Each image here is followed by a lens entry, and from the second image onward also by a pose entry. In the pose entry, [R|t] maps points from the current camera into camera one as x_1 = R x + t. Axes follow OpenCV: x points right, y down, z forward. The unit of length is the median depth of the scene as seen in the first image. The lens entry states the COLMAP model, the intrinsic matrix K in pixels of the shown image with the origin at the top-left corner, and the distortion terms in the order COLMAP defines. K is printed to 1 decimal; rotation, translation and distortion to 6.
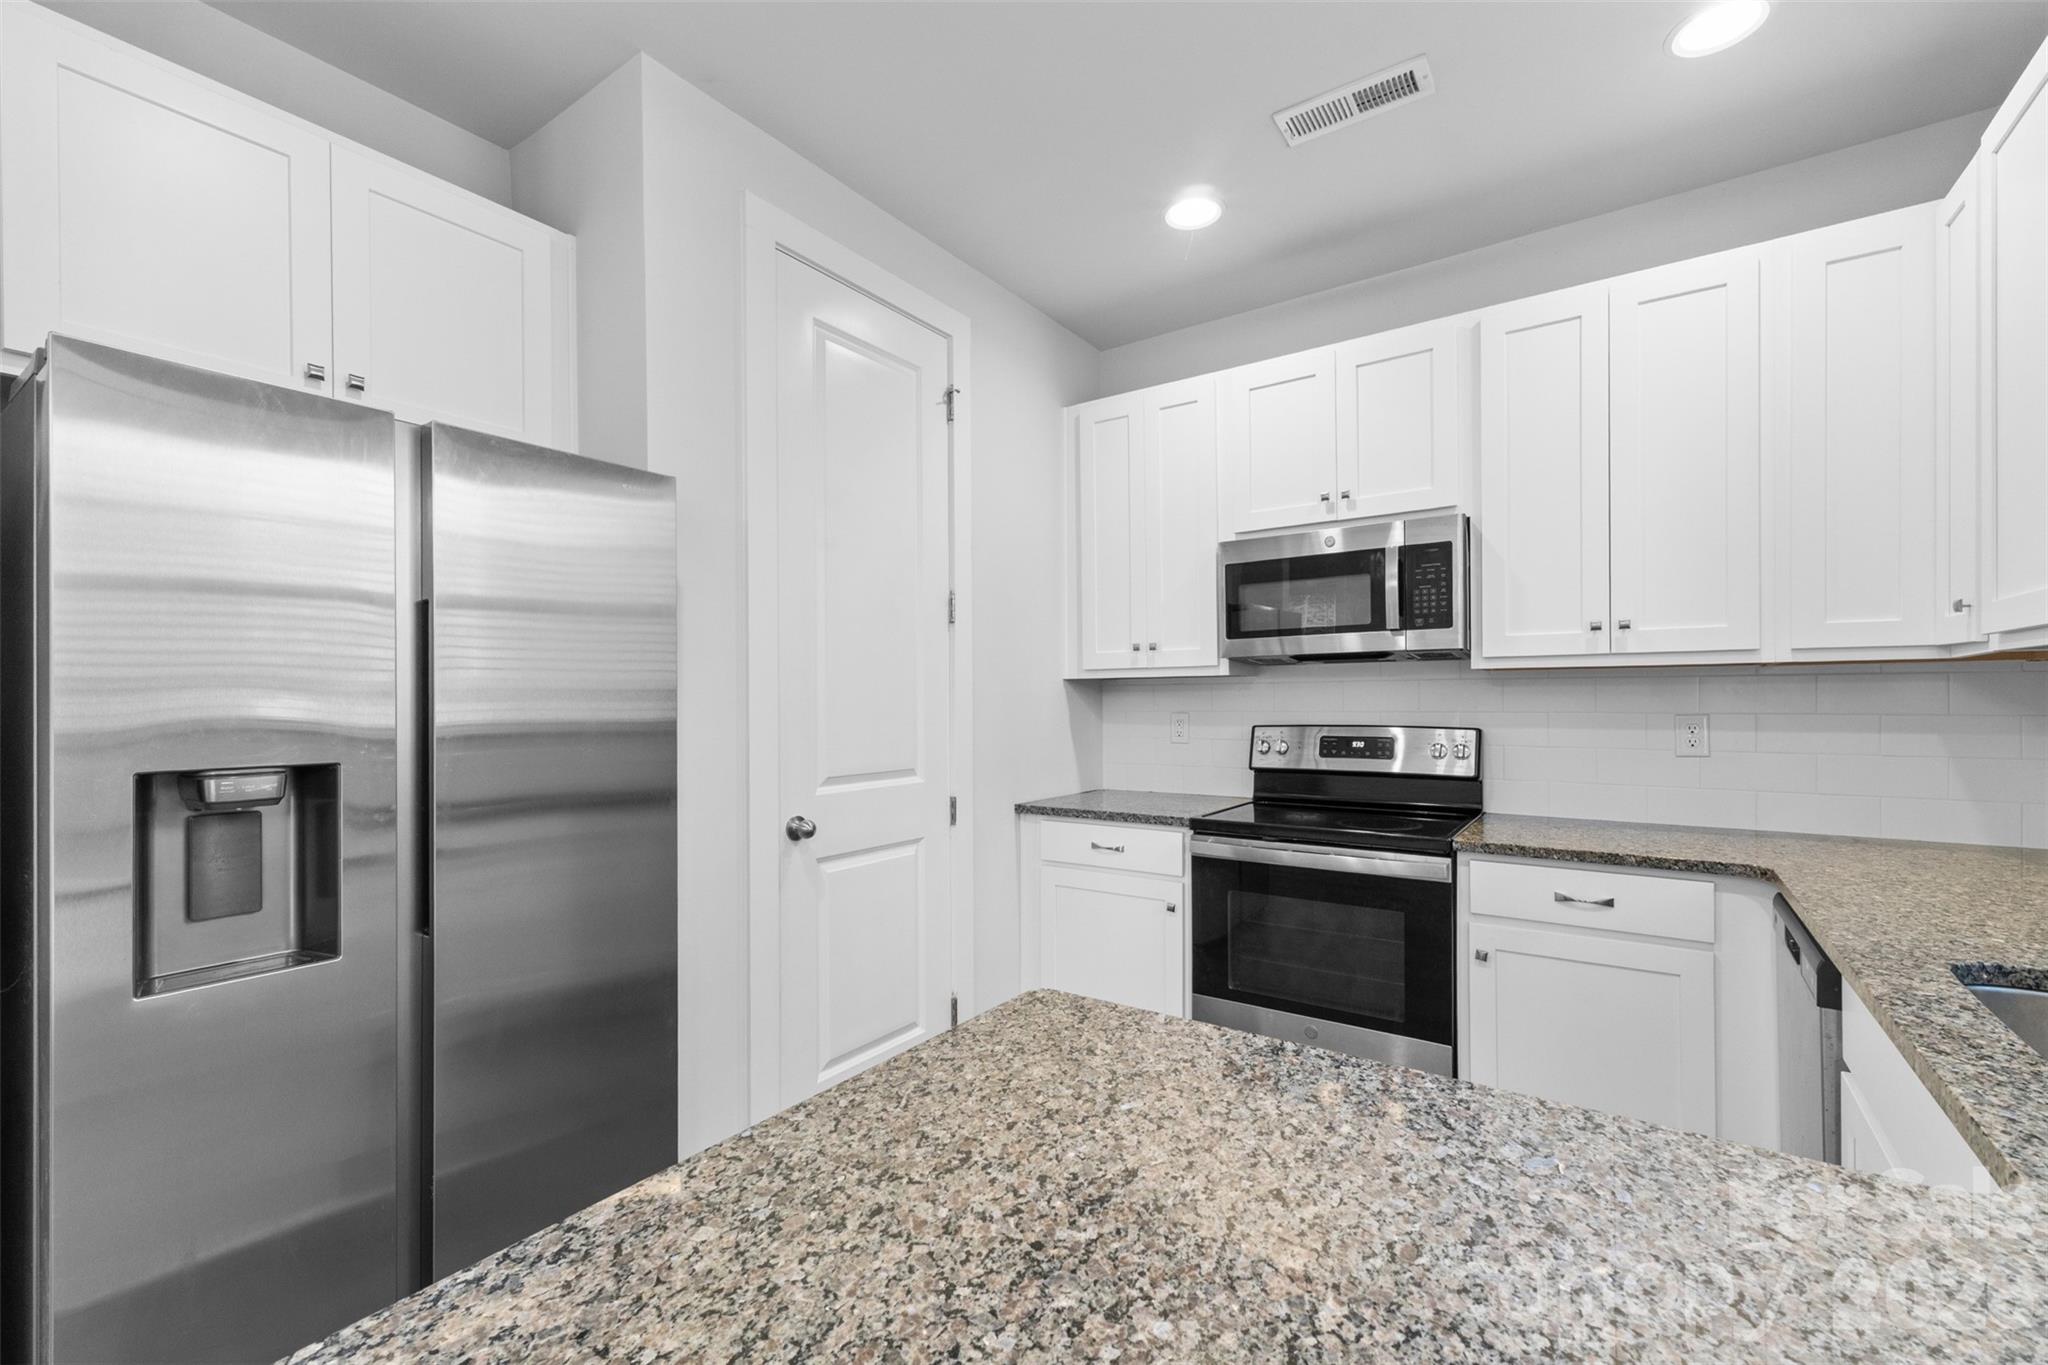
lens RADIAL K [[864.8, 0, 1020.5], [0, 864.8, 696.3], [0, 0, 1]] dist [0.003179, 0.000115]
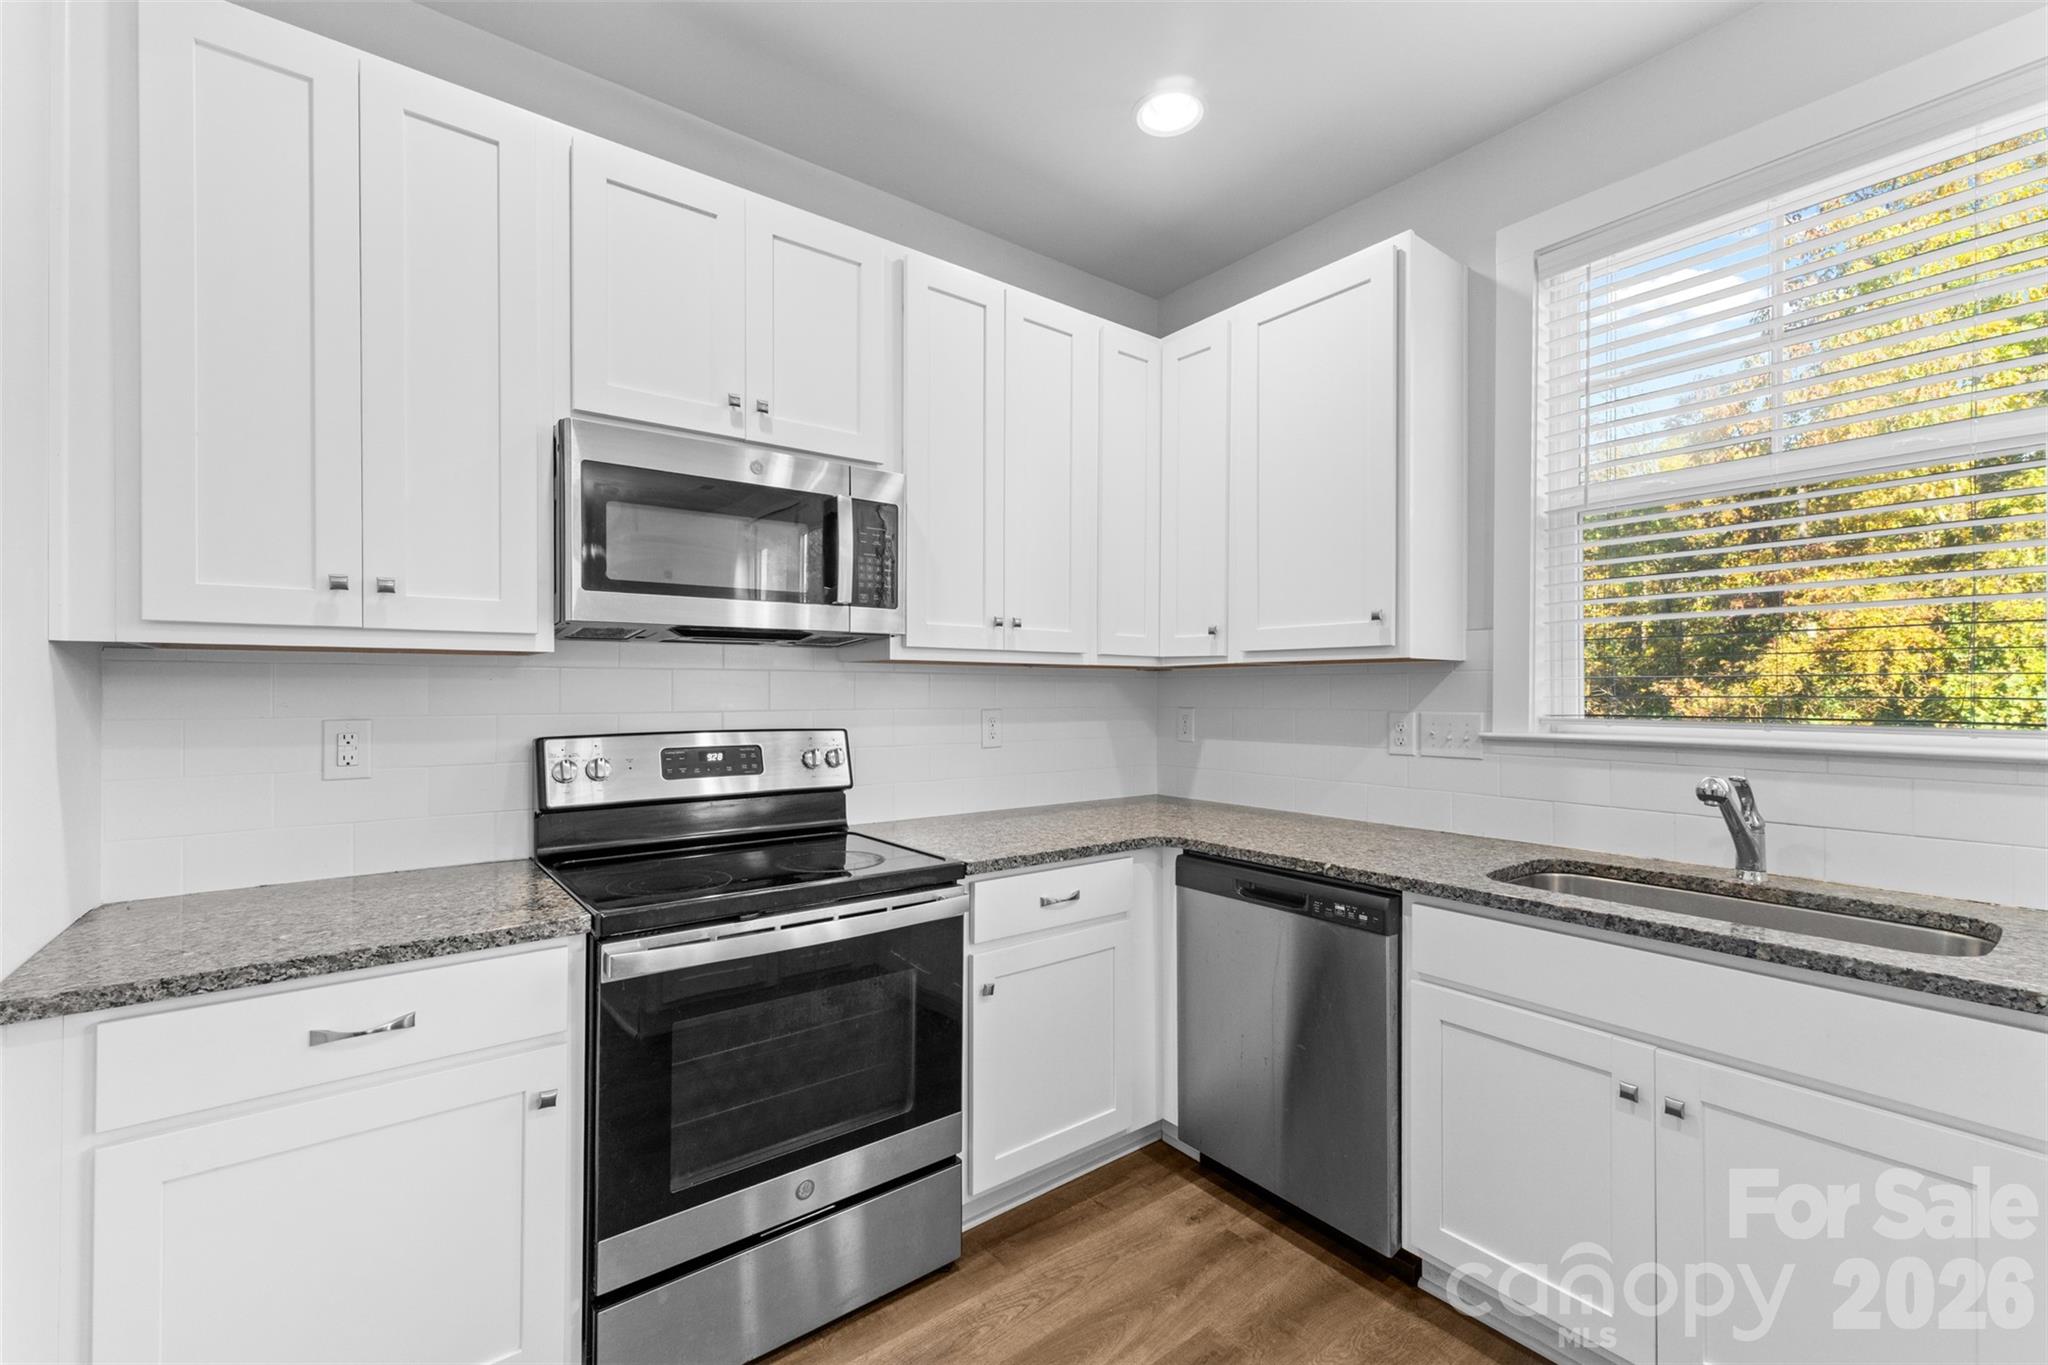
lens RADIAL K [[864.8, 0, 1027.0], [0, 864.8, 683.5], [0, 0, 1]] dist [0.003179, 0.000115]
pose [[0.285704, 0.013823, 0.958218, -0.242959], [-0.008168, 0.999895, -0.011988, 0.000973], [-0.958283, -0.004402, 0.285787, 0.587261]]
